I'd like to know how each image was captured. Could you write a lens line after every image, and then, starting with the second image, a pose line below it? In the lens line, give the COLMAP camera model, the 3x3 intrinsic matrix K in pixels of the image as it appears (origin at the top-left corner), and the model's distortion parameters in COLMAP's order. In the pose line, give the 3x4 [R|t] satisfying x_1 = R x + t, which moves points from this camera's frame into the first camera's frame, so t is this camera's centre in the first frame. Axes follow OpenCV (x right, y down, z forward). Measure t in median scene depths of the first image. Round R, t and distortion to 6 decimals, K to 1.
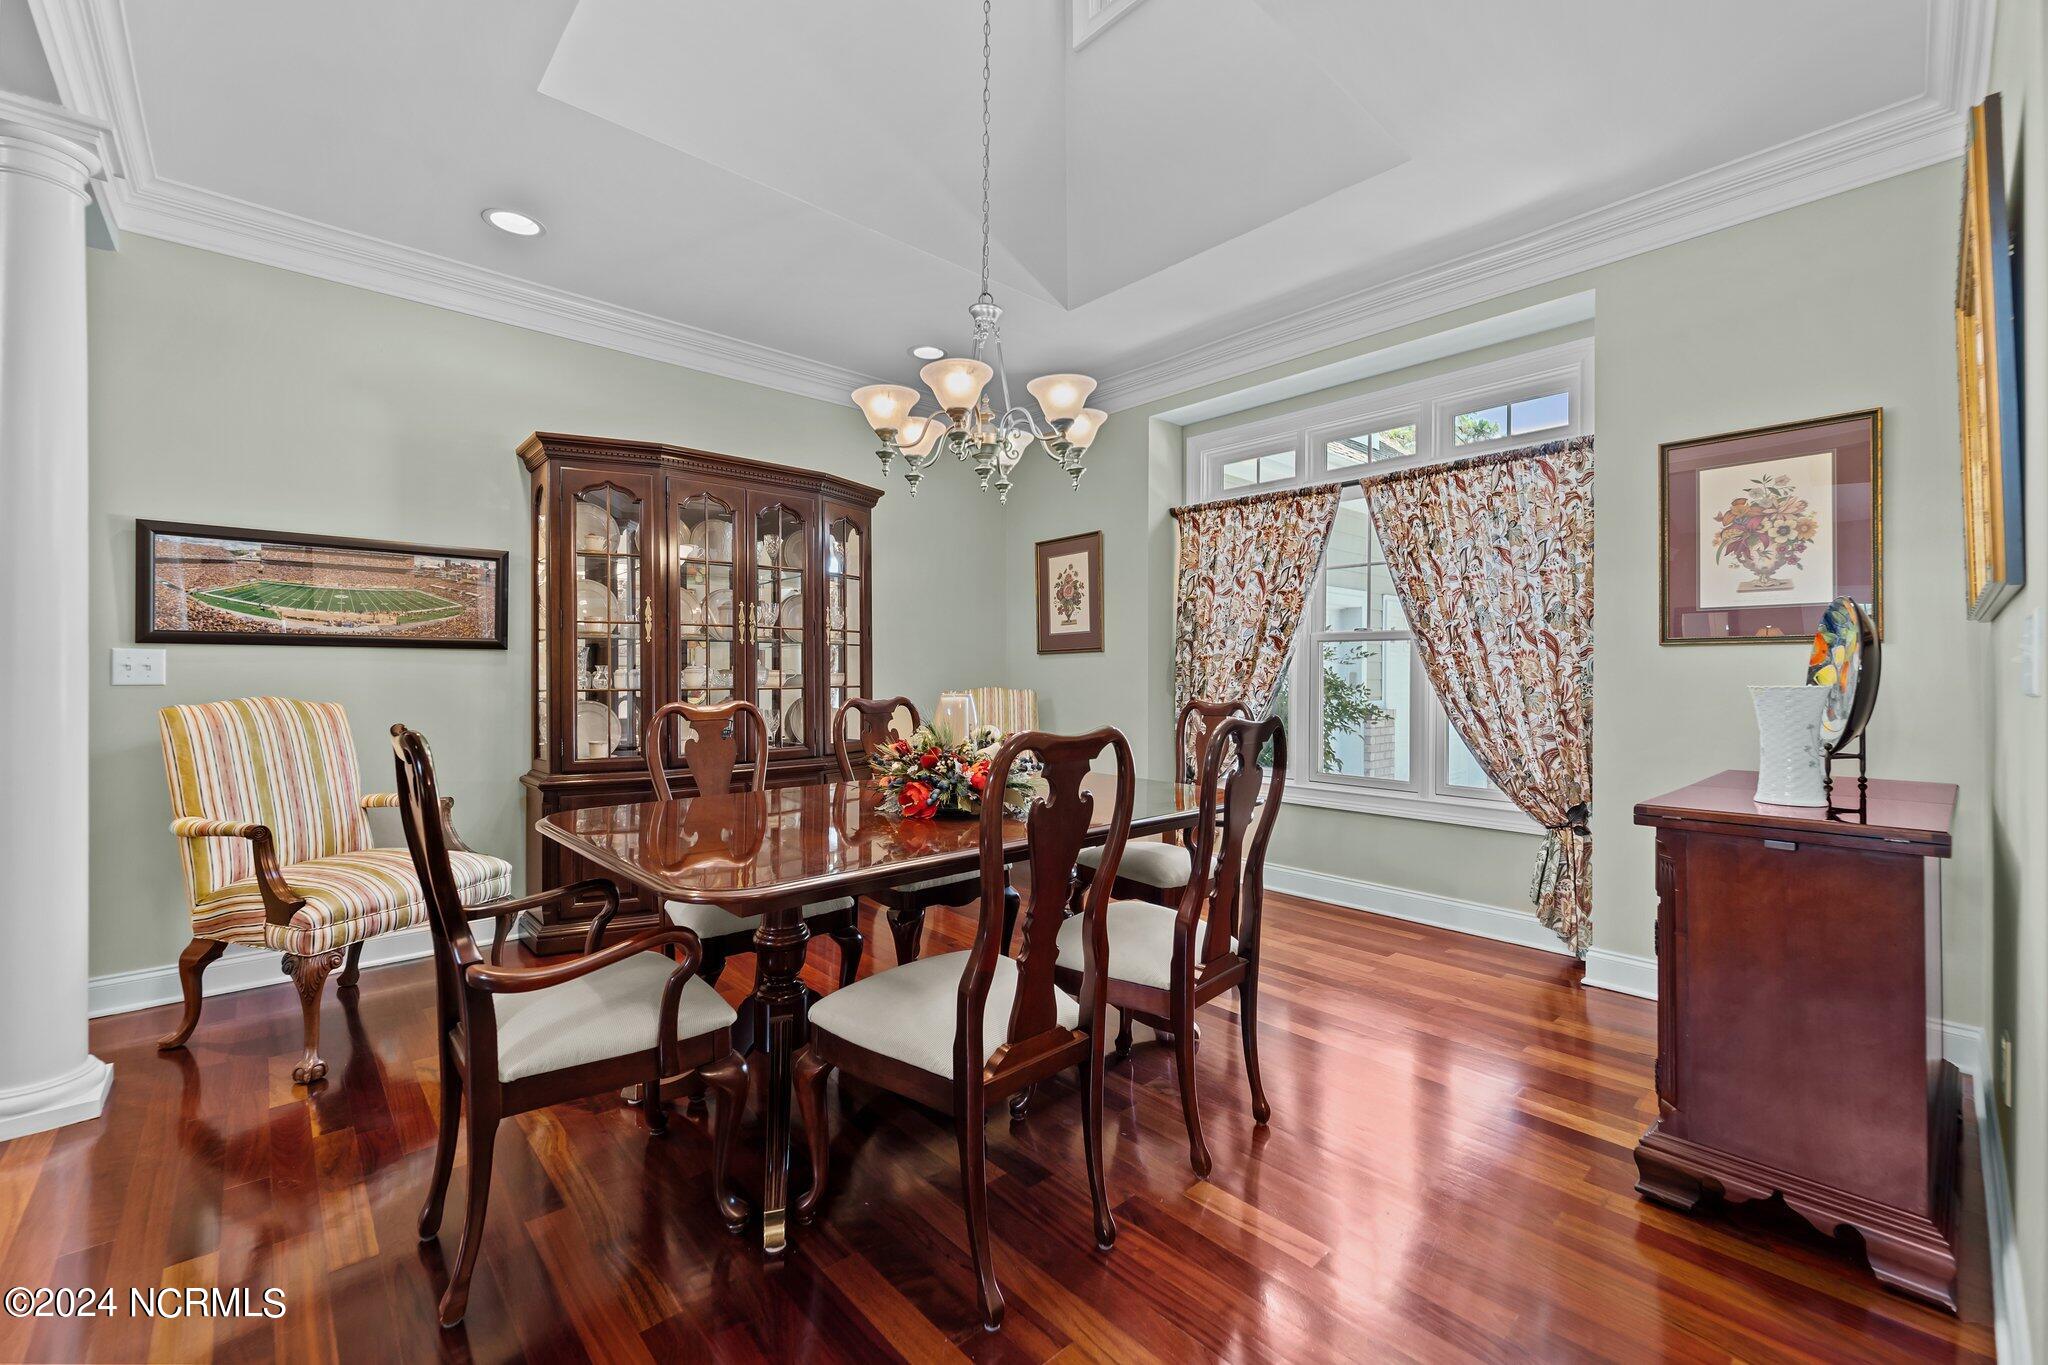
lens RADIAL K [[835.8, 0, 1017.9], [0, 835.8, 670.4], [0, 0, 1]] dist [-0.004430, -0.000393]
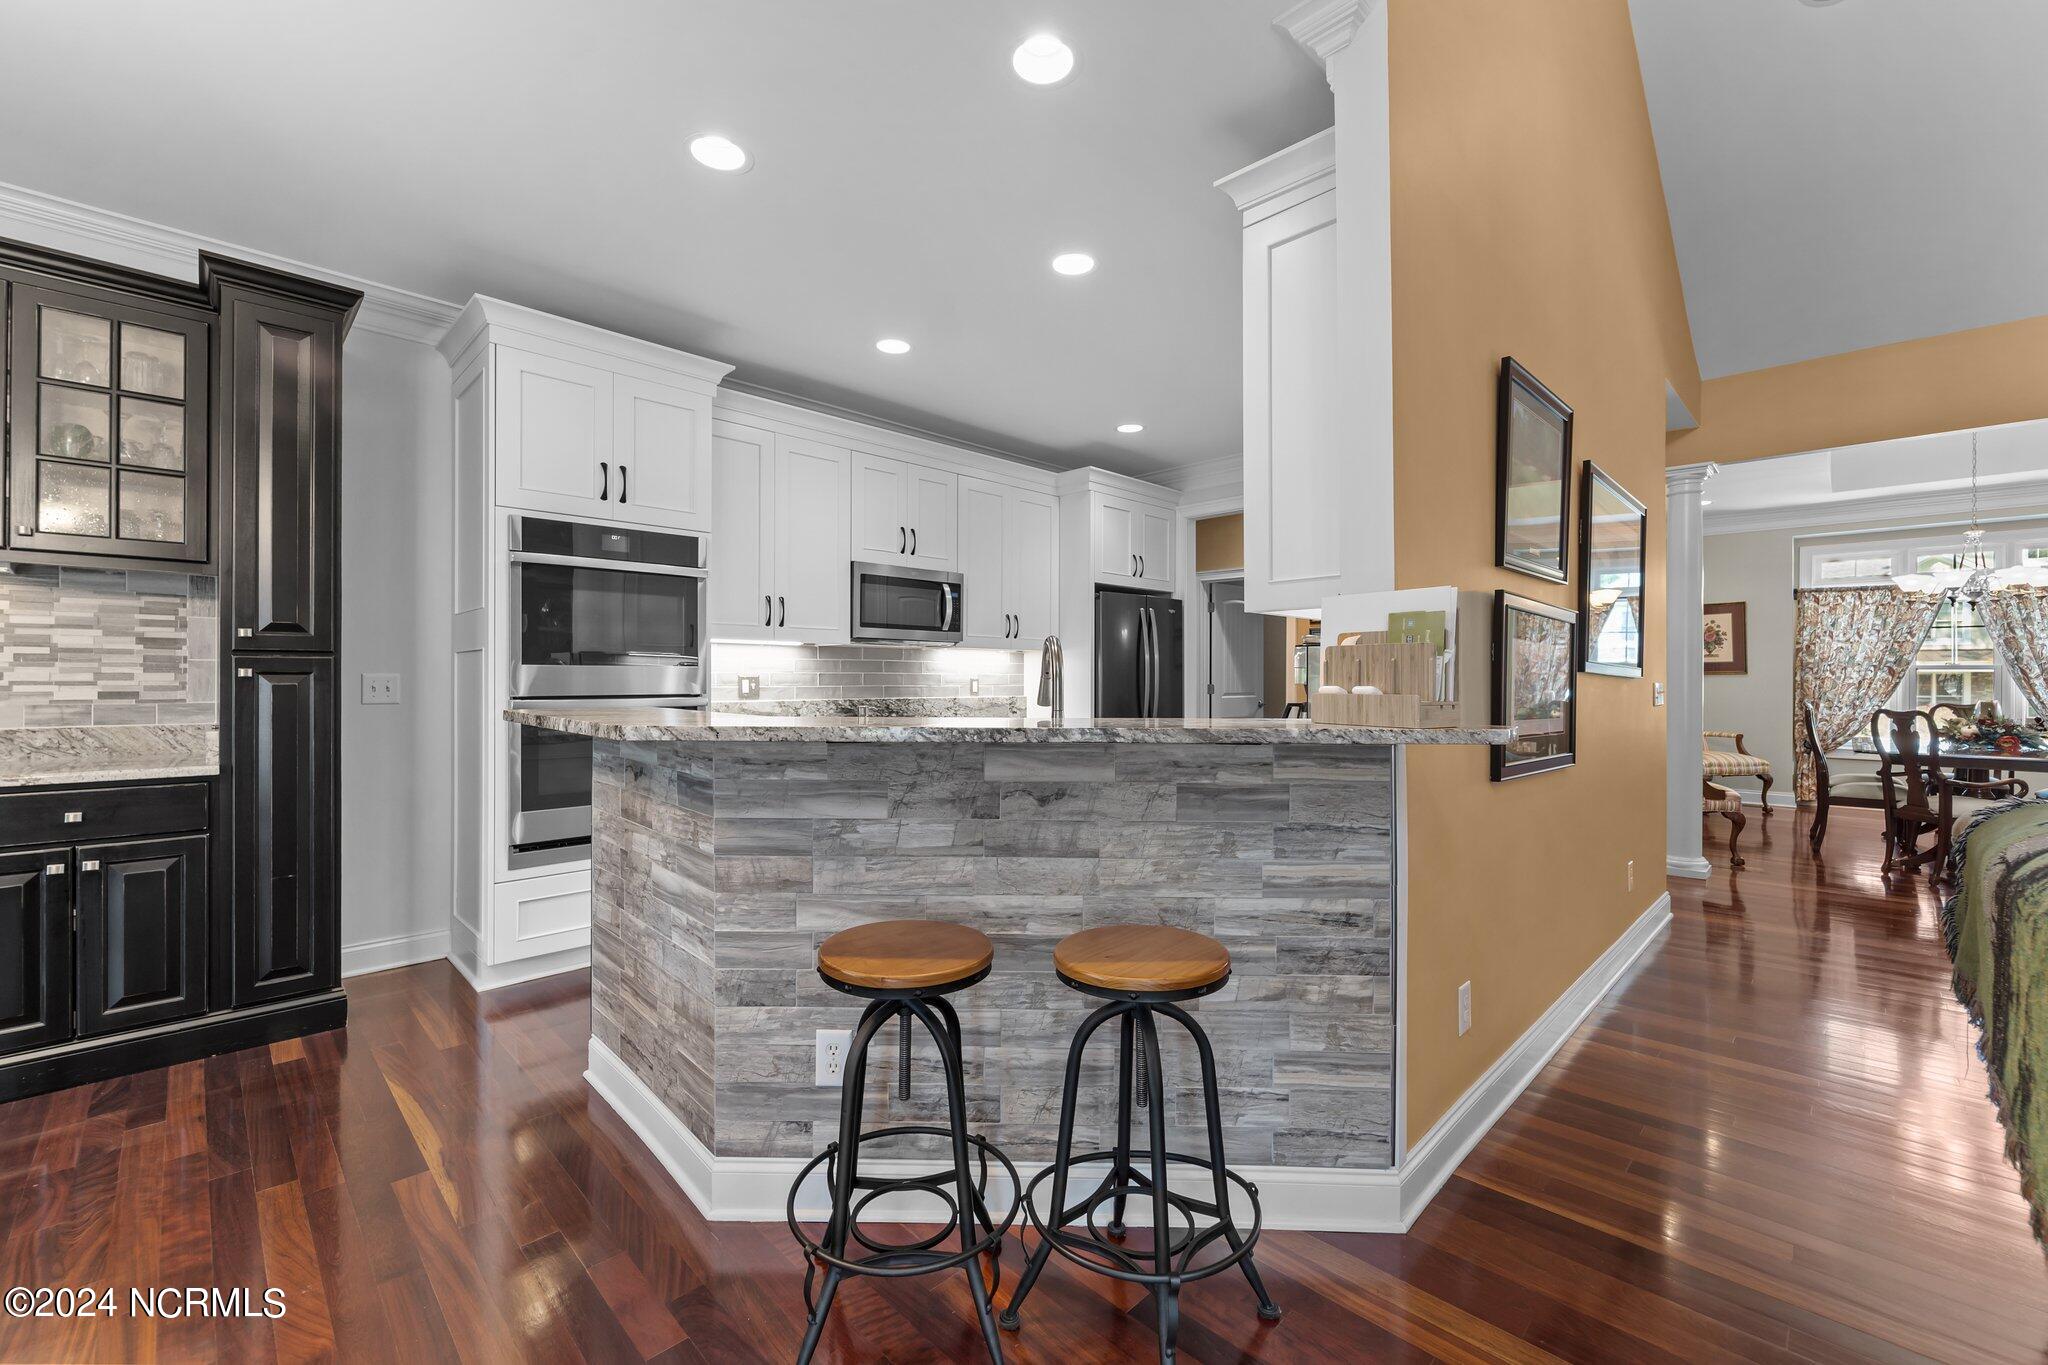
lens RADIAL K [[835.8, 0, 1006.0], [0, 835.8, 677.3], [0, 0, 1]] dist [-0.004430, -0.000393]
pose [[0.999463, -0.001138, 0.032733, -1.660744], [0.000972, 0.999987, 0.005085, -0.029303], [-0.032738, -0.005050, 0.999451, -0.715225]]
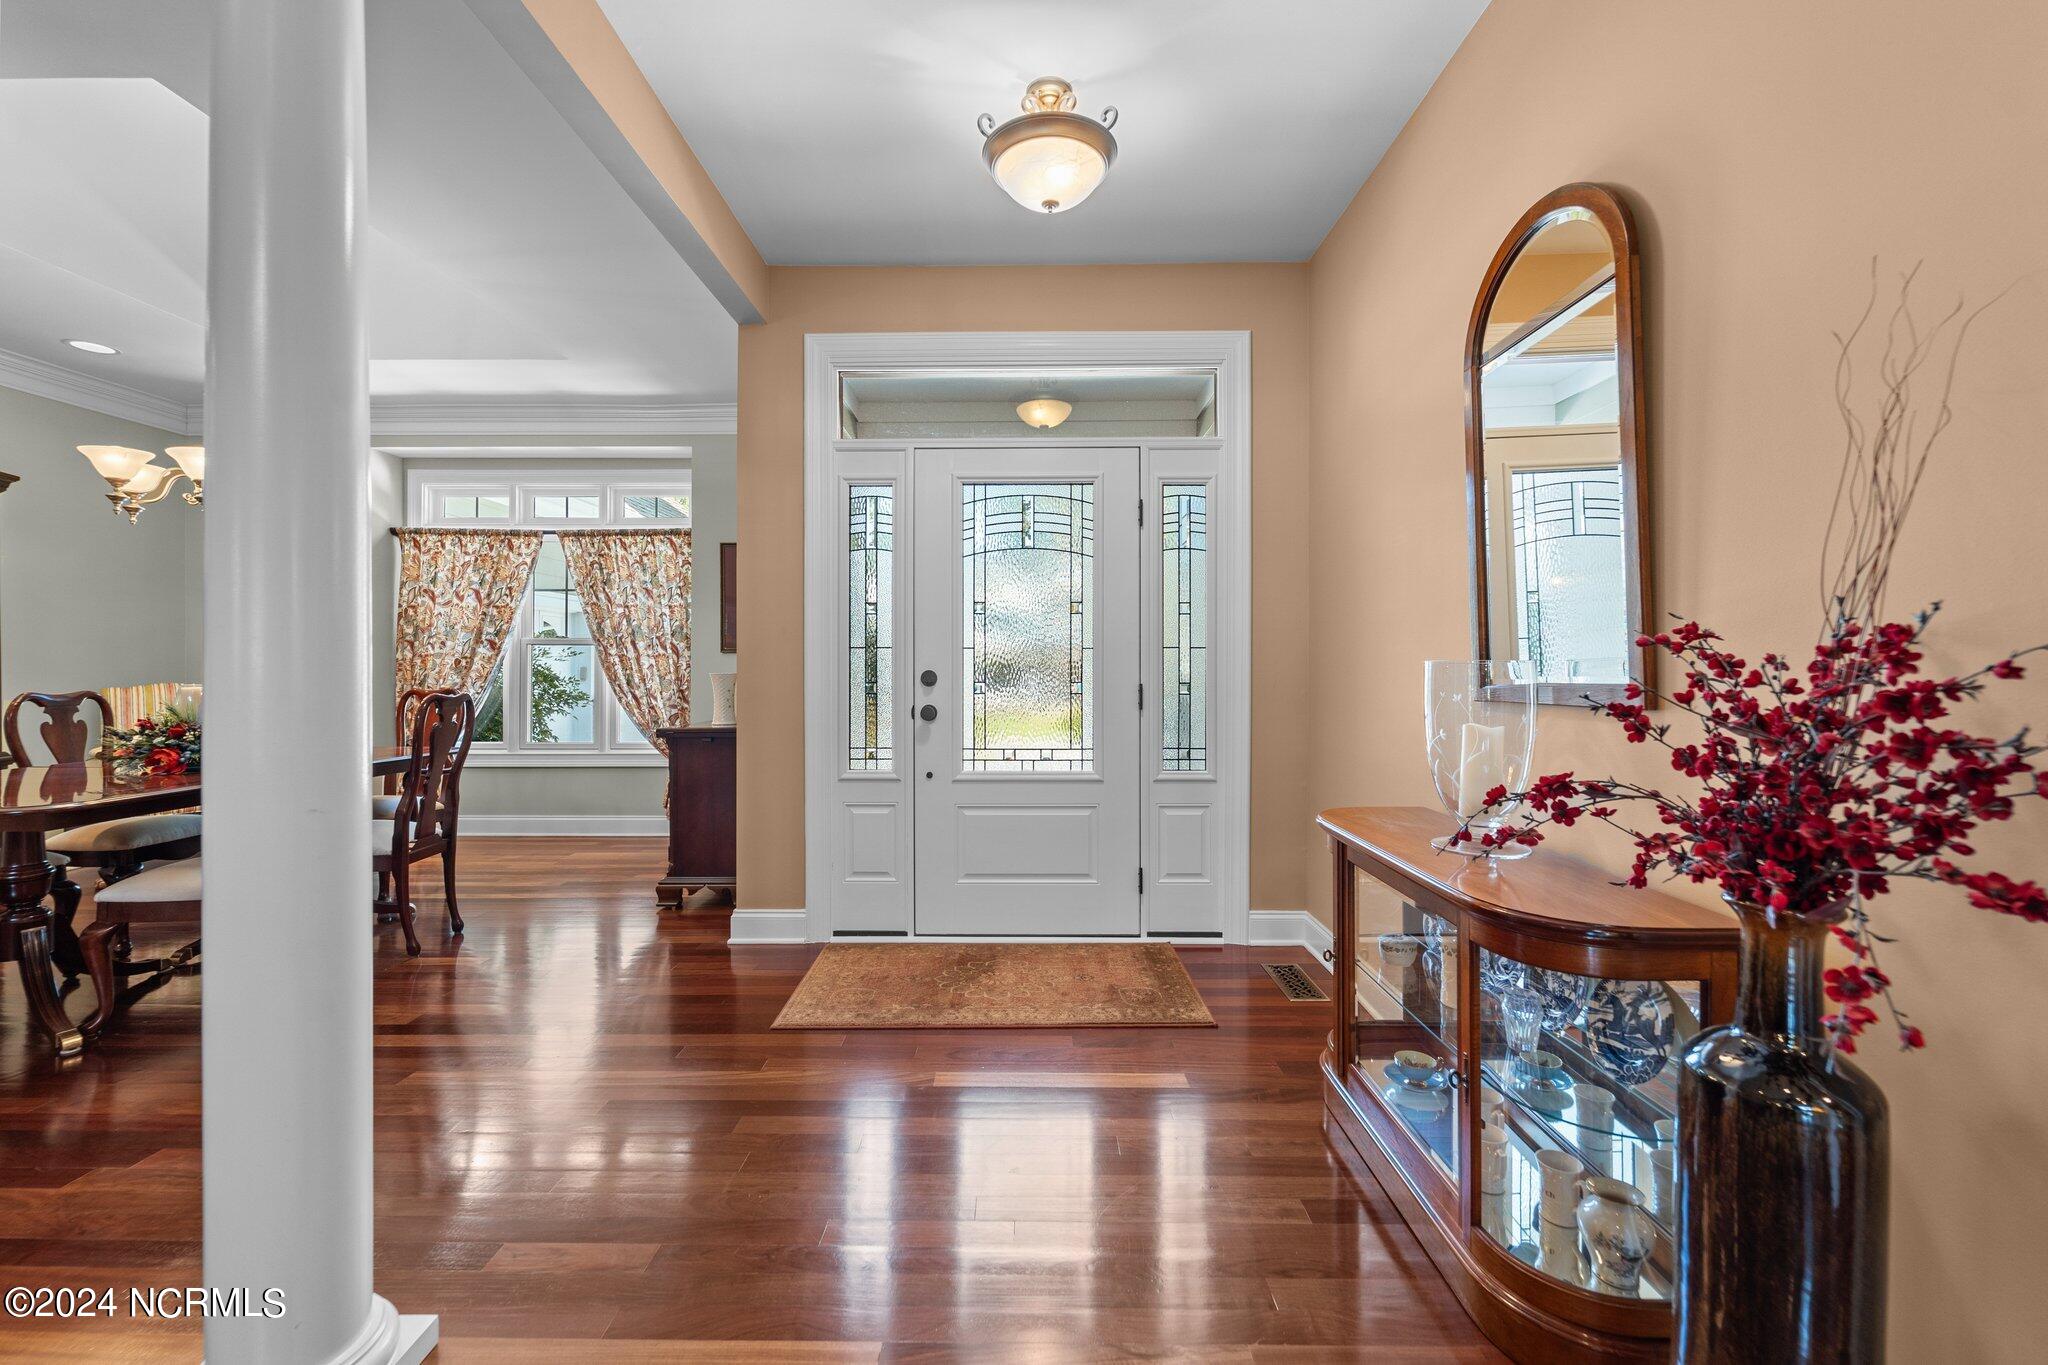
lens RADIAL K [[835.8, 0, 1029.4], [0, 835.8, 670.2], [0, 0, 1]] dist [-0.004430, -0.000393]
pose [[0.672168, -0.004207, 0.740387, -0.092420], [-0.000969, 0.999978, 0.006561, -0.002830], [-0.740398, -0.005127, 0.672149, -0.508866]]
